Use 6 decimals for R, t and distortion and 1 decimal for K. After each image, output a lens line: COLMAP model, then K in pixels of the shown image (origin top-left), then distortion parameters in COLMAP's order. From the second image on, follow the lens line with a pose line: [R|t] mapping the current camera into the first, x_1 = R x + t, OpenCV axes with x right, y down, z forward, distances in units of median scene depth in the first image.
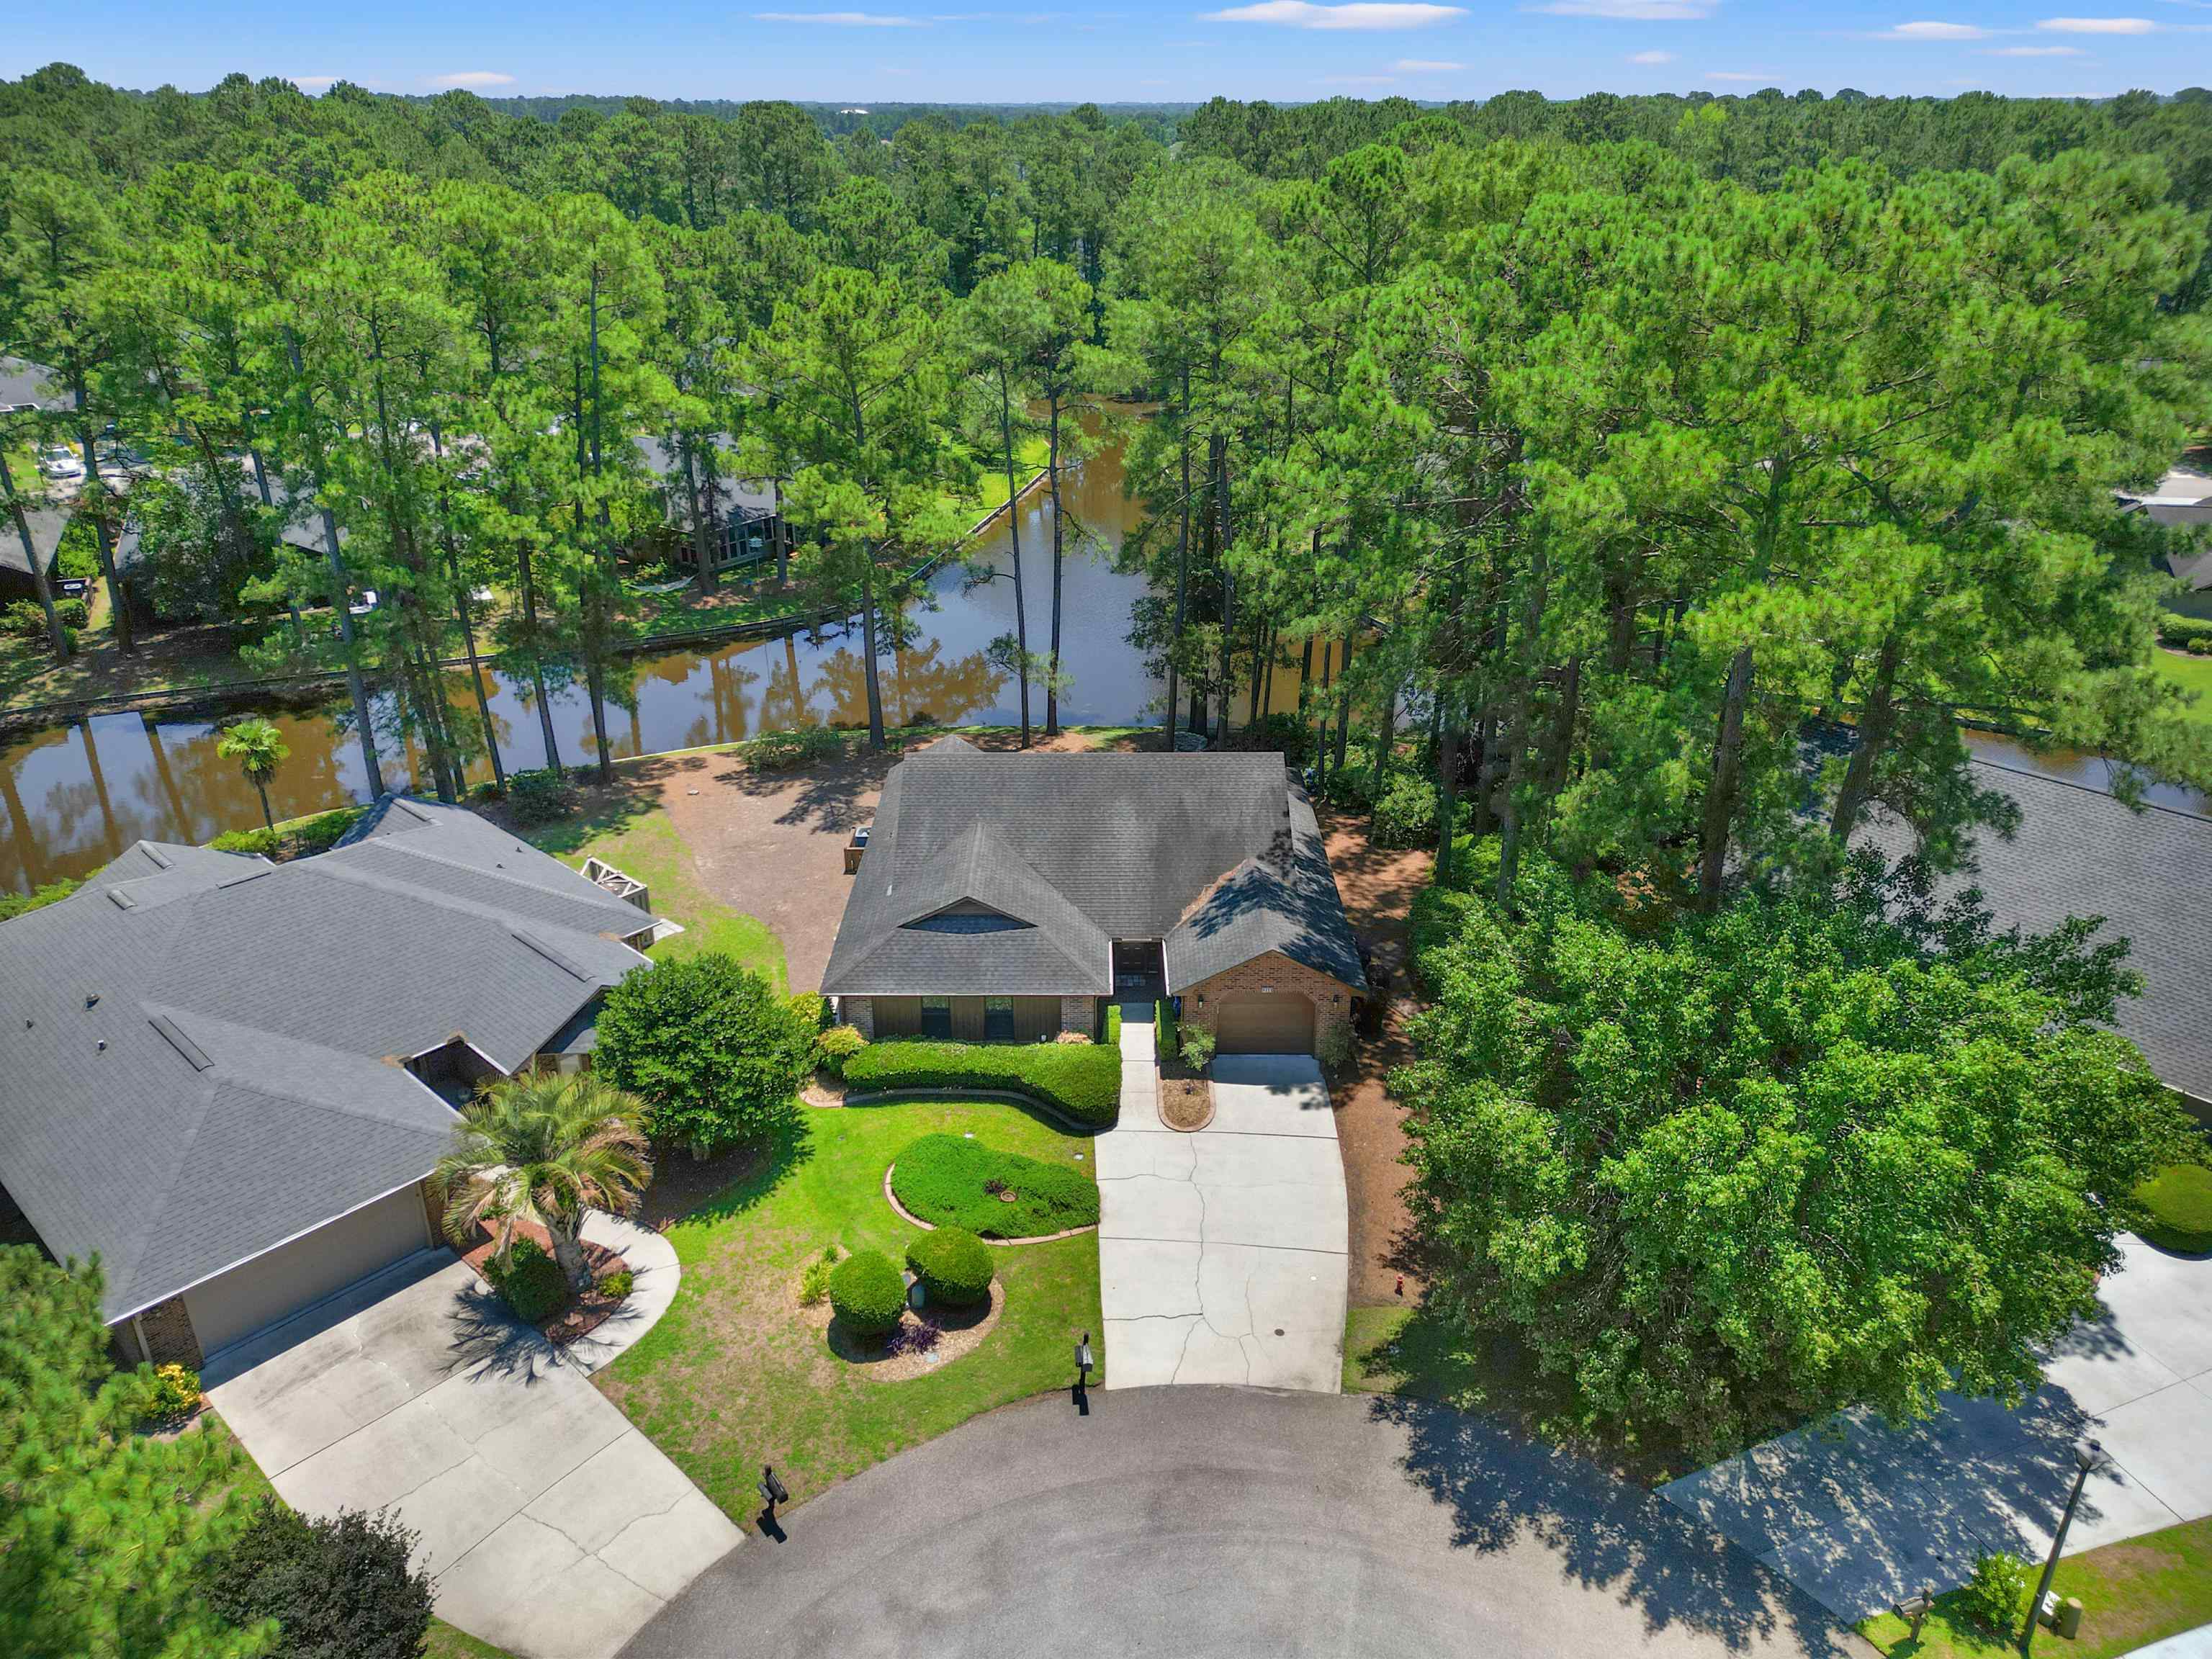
lens RADIAL K [[1551.6, 0, 1099.8], [0, 1551.6, 807.1], [0, 0, 1]] dist [0.139633, -0.292896]
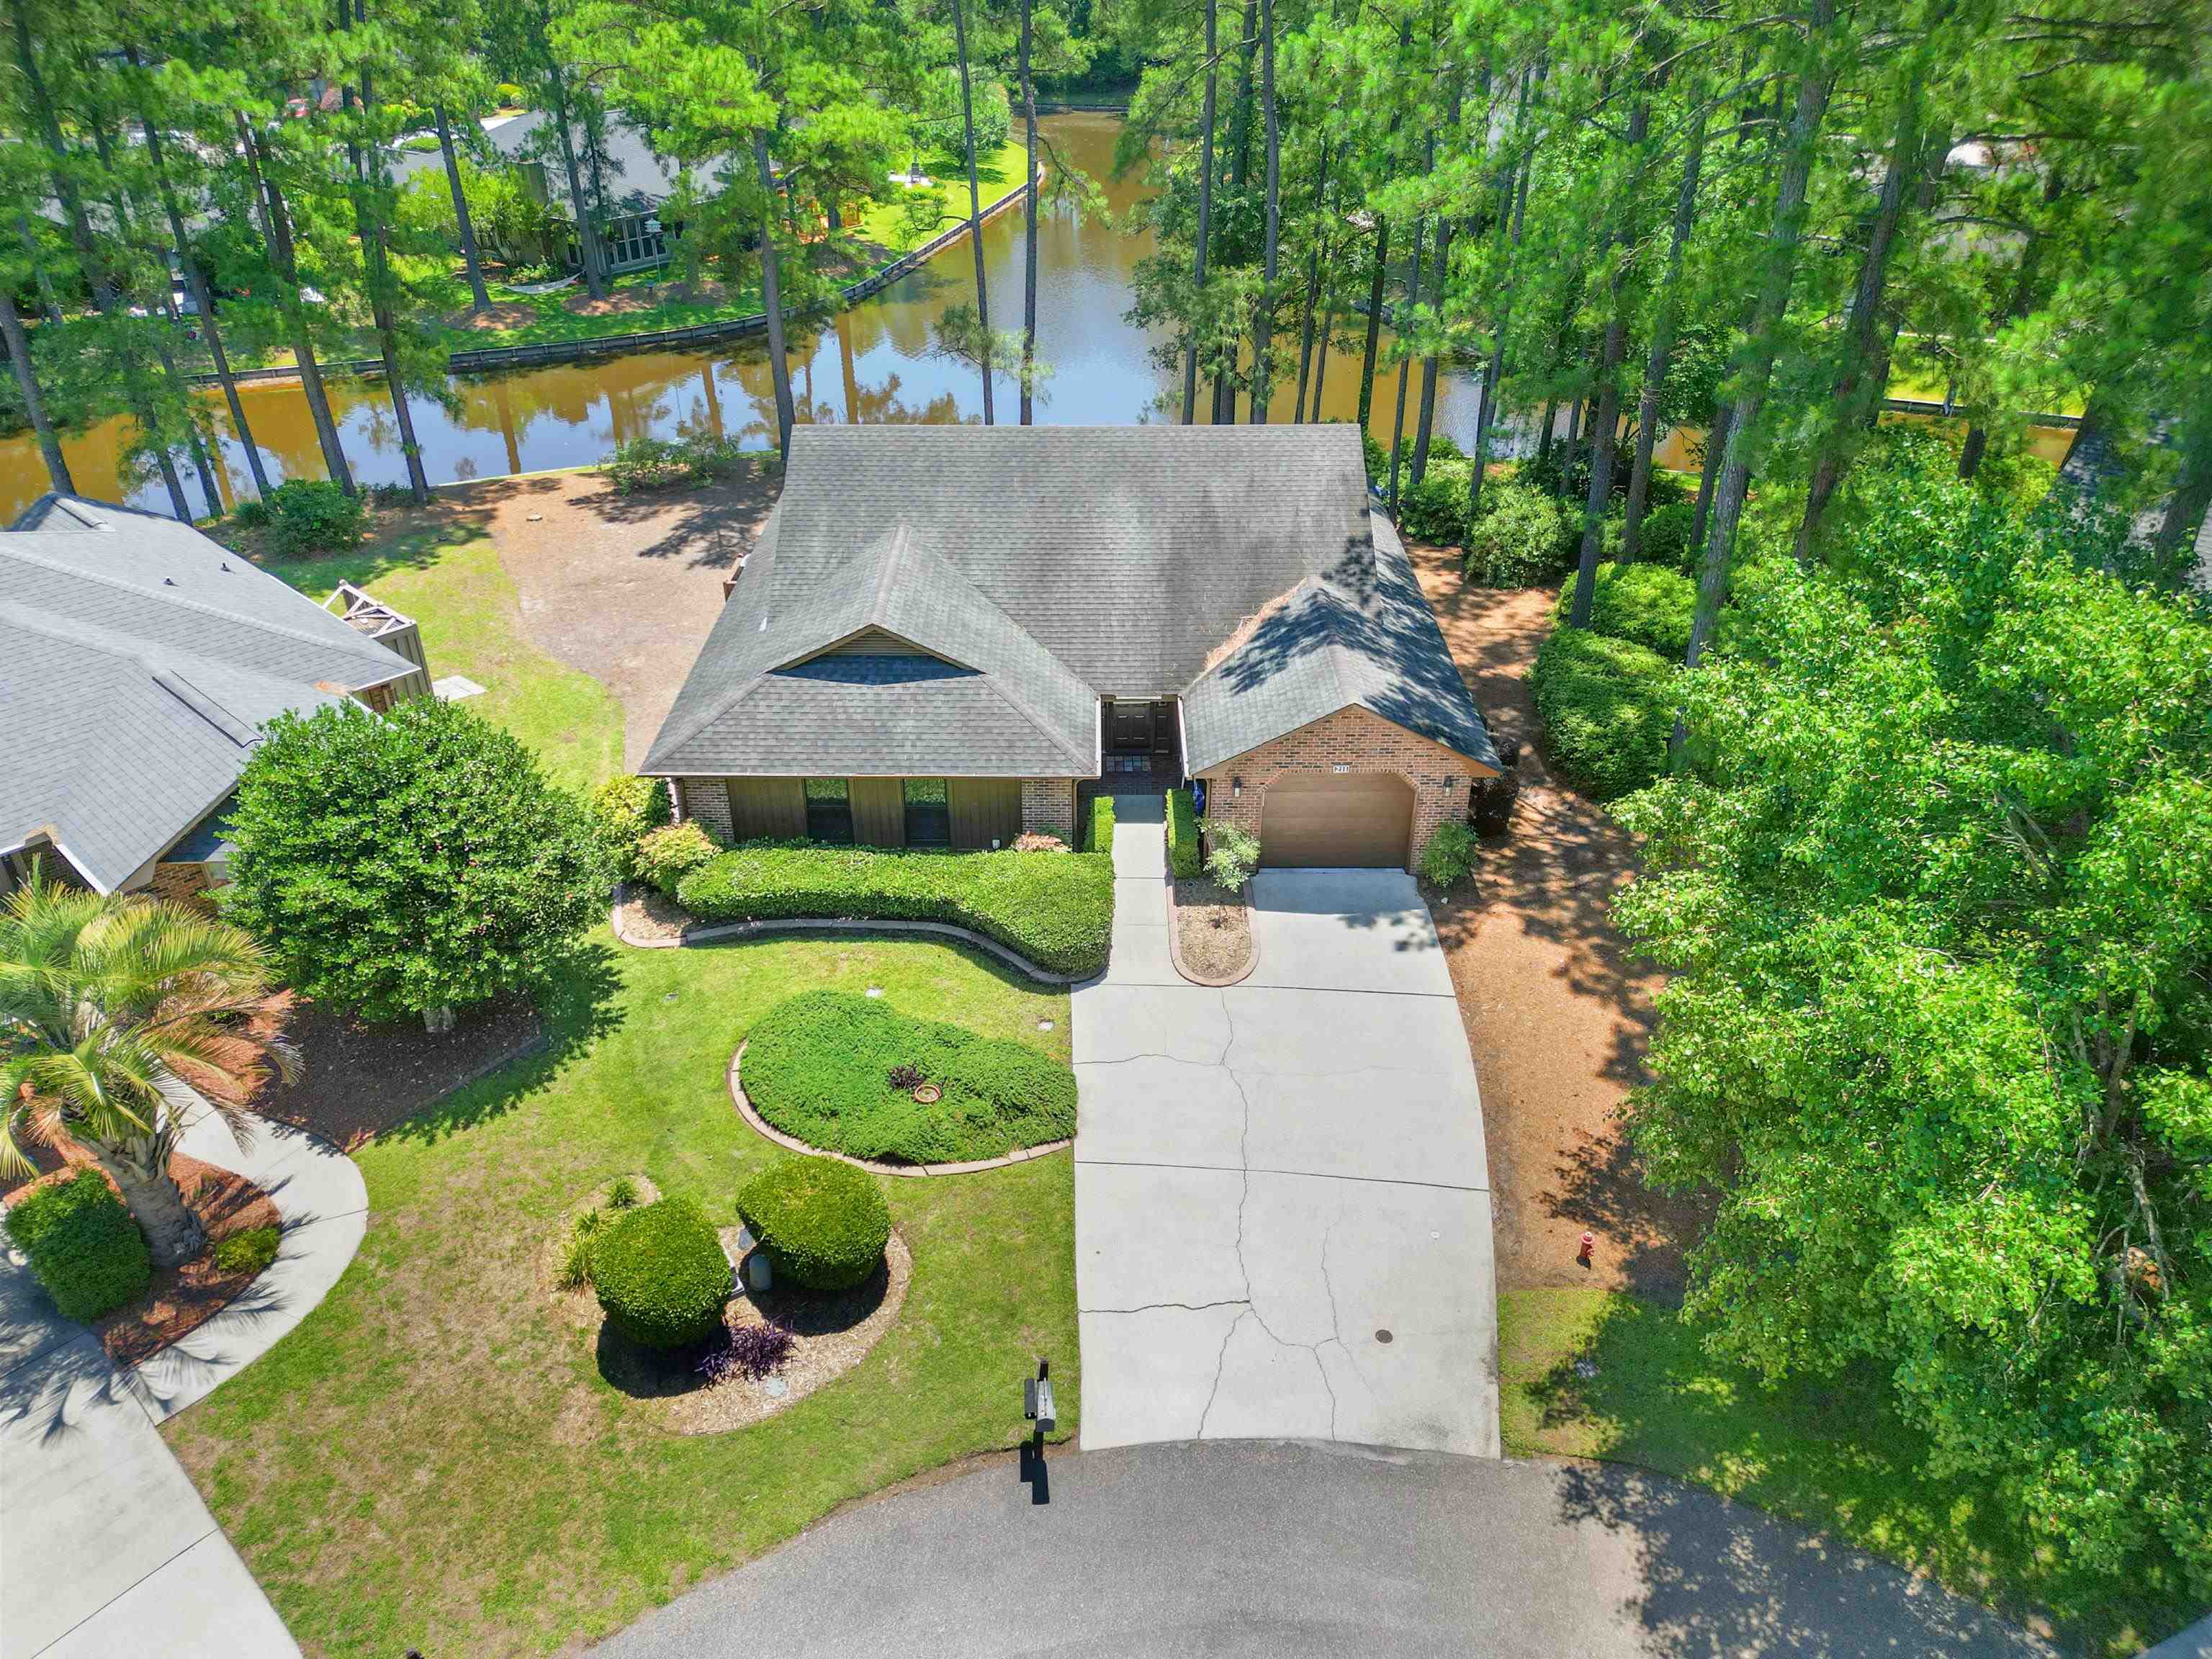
lens RADIAL K [[1555.5, 0, 1108.8], [0, 1555.5, 816.3], [0, 0, 1]] dist [0.074304, -0.067408]
pose [[0.999990, 0.000616, 0.004466, 0.008692], [-0.001132, 0.993188, 0.116519, 0.063512], [-0.004364, -0.116523, 0.993178, 0.368289]]
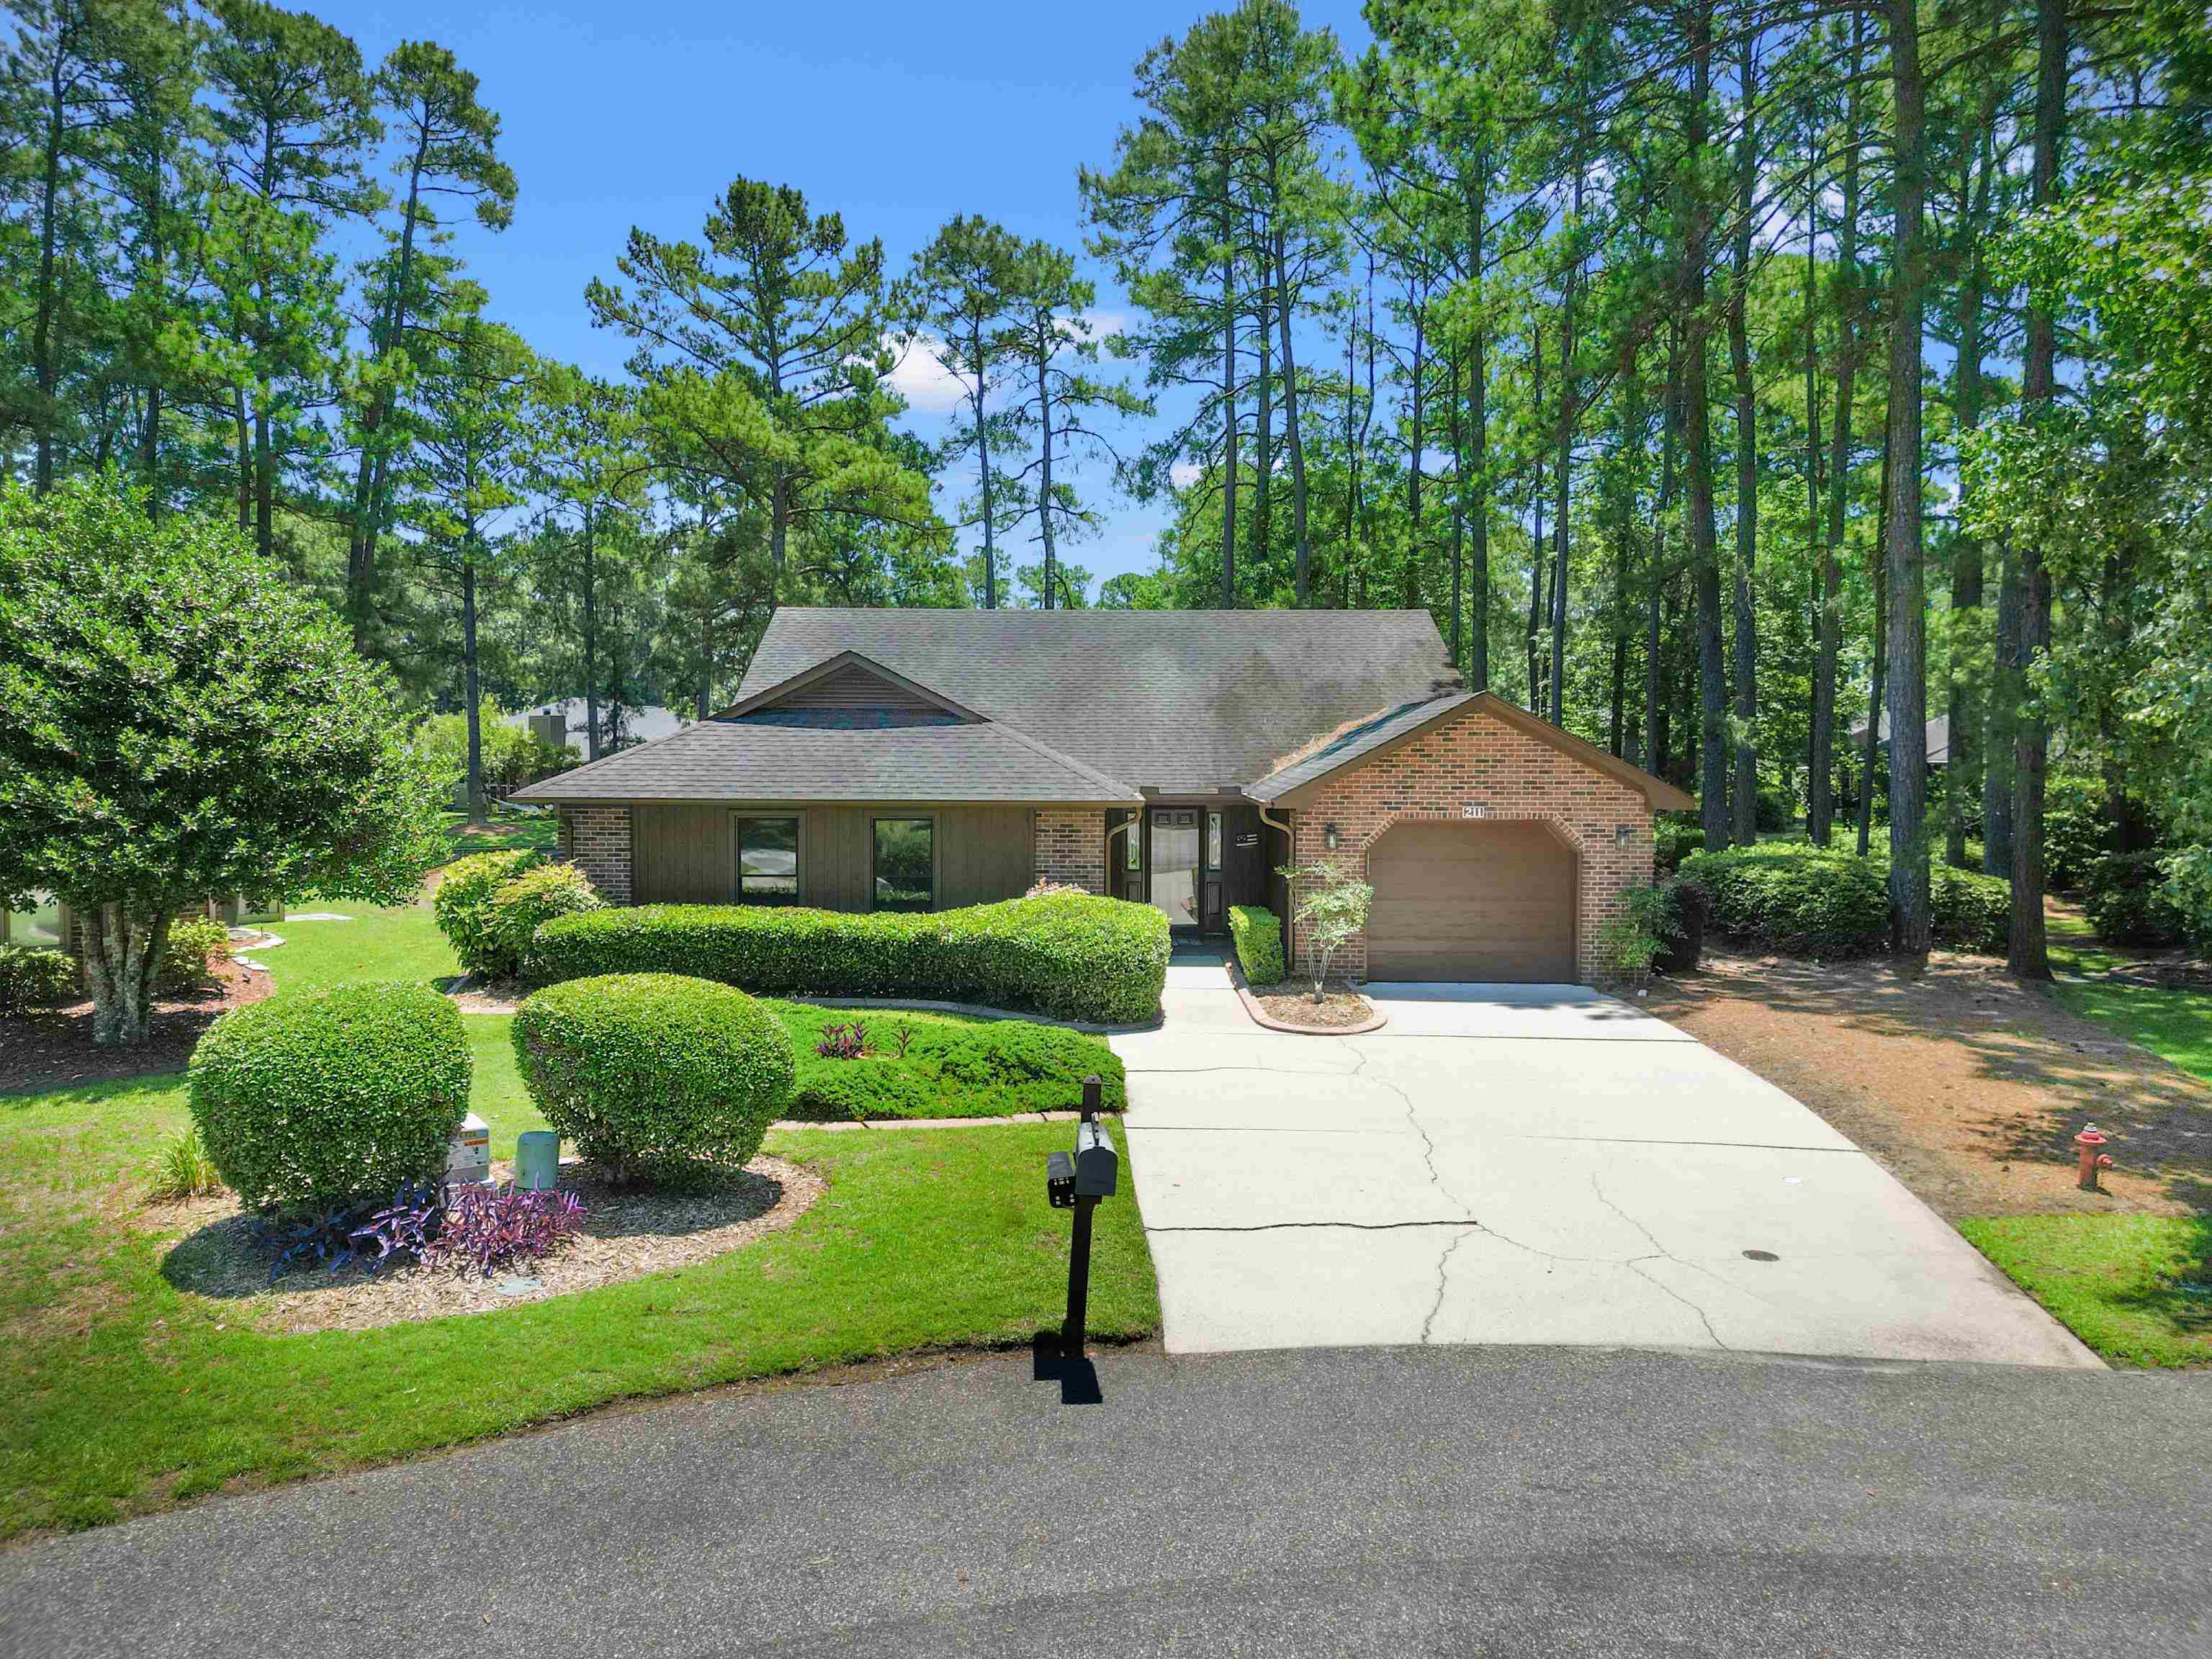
lens RADIAL K [[1555.5, 0, 1108.8], [0, 1555.5, 816.3], [0, 0, 1]] dist [0.074304, -0.067408]
pose [[0.999953, 0.007287, 0.006446, -0.006145], [-0.004389, 0.929206, -0.369536, 0.300487], [-0.008683, 0.369490, 0.929194, 0.575828]]
